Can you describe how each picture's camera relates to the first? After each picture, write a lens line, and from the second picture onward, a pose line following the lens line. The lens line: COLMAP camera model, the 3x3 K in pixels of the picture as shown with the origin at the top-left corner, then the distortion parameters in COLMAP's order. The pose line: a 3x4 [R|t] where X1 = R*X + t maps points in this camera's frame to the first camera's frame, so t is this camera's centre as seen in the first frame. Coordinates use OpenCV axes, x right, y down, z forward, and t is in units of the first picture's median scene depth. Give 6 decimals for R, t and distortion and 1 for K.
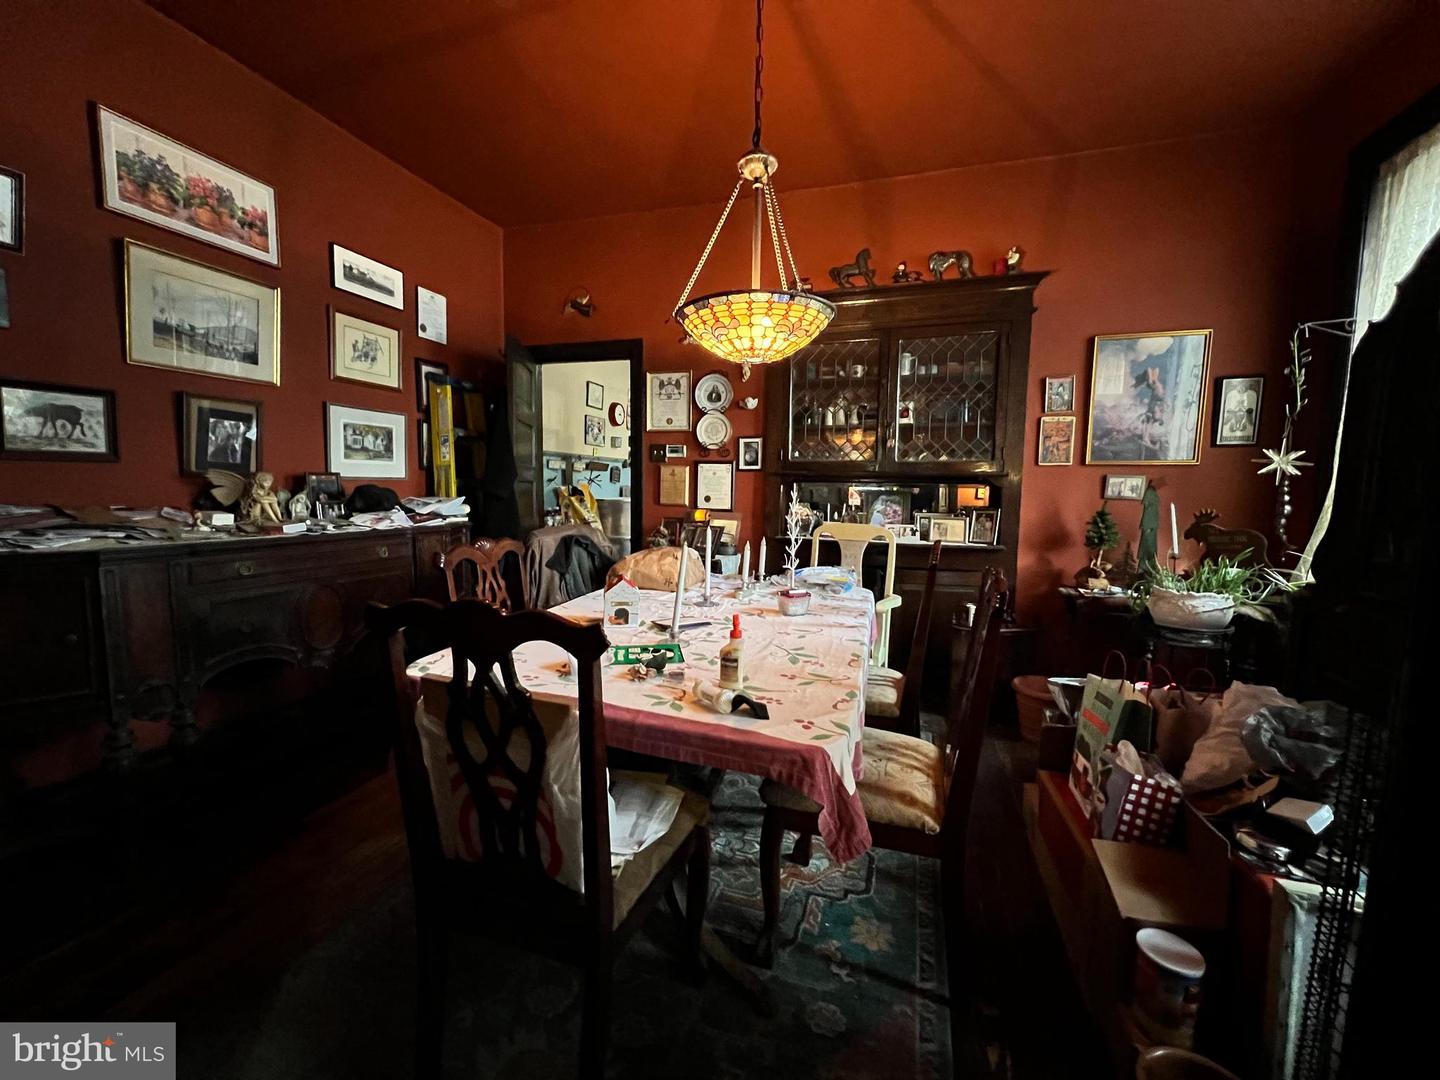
lens RADIAL K [[582.3, 0, 718.4], [0, 582.3, 540.9], [0, 0, 1]] dist [-0.006849, 0.000082]
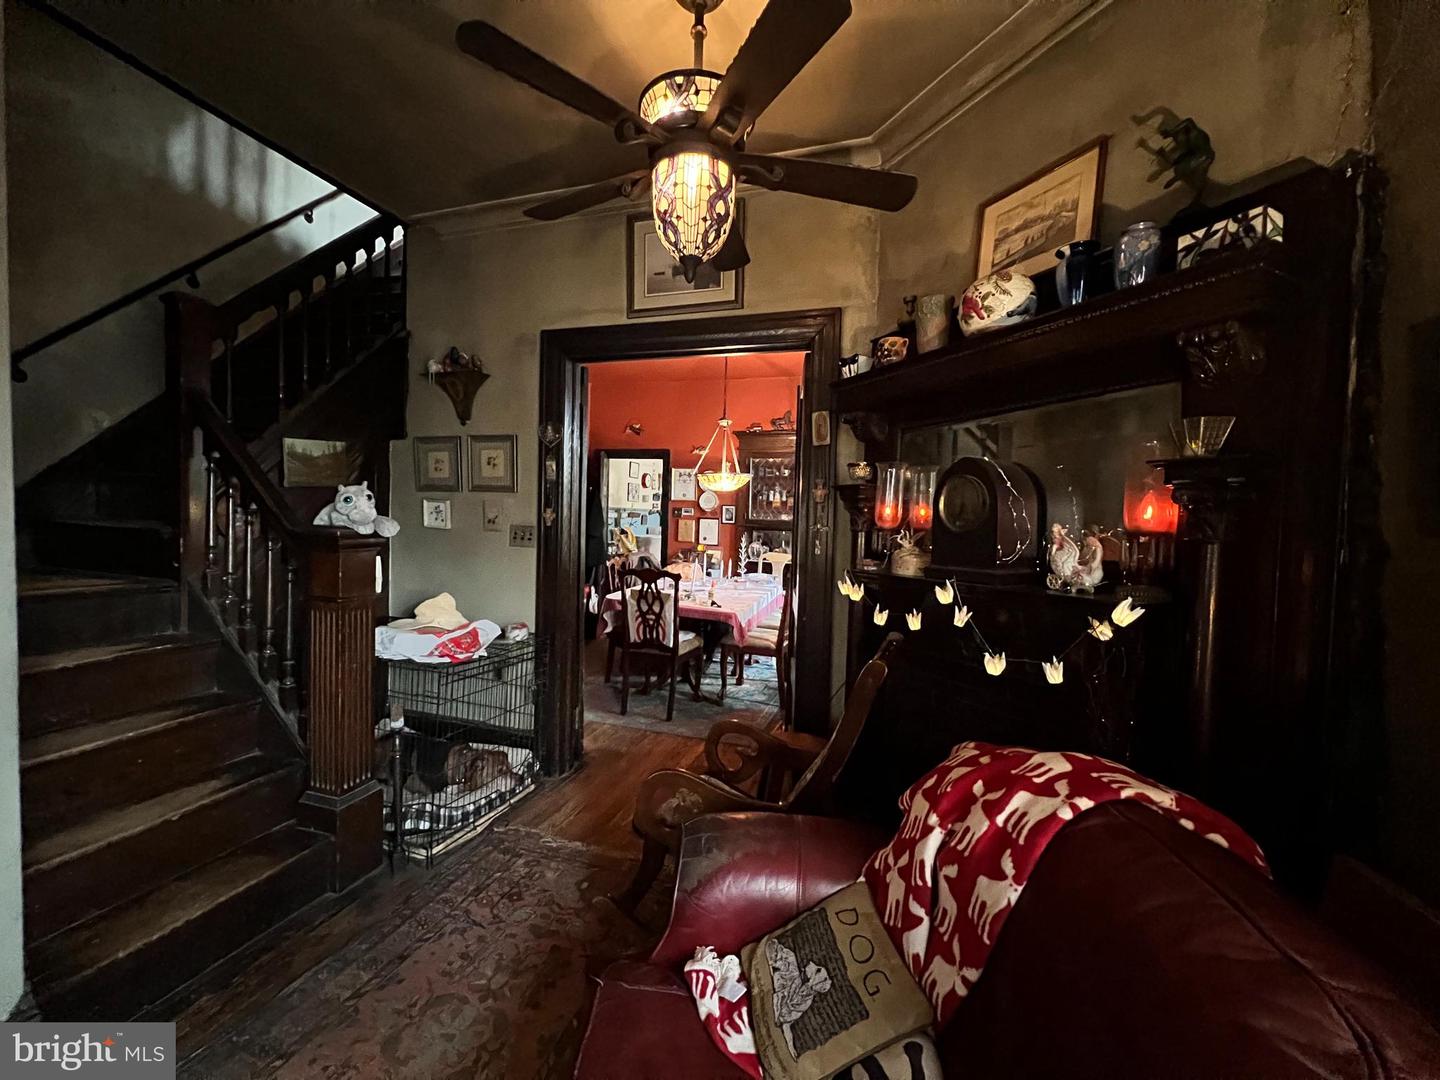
lens RADIAL K [[582.3, 0, 723.4], [0, 582.3, 539.8], [0, 0, 1]] dist [-0.006849, 0.000082]
pose [[0.999783, 0.016057, 0.013257, 0.015243], [-0.015306, 0.998370, -0.054983, 0.030020], [-0.014118, 0.054768, 0.998399, -0.811591]]
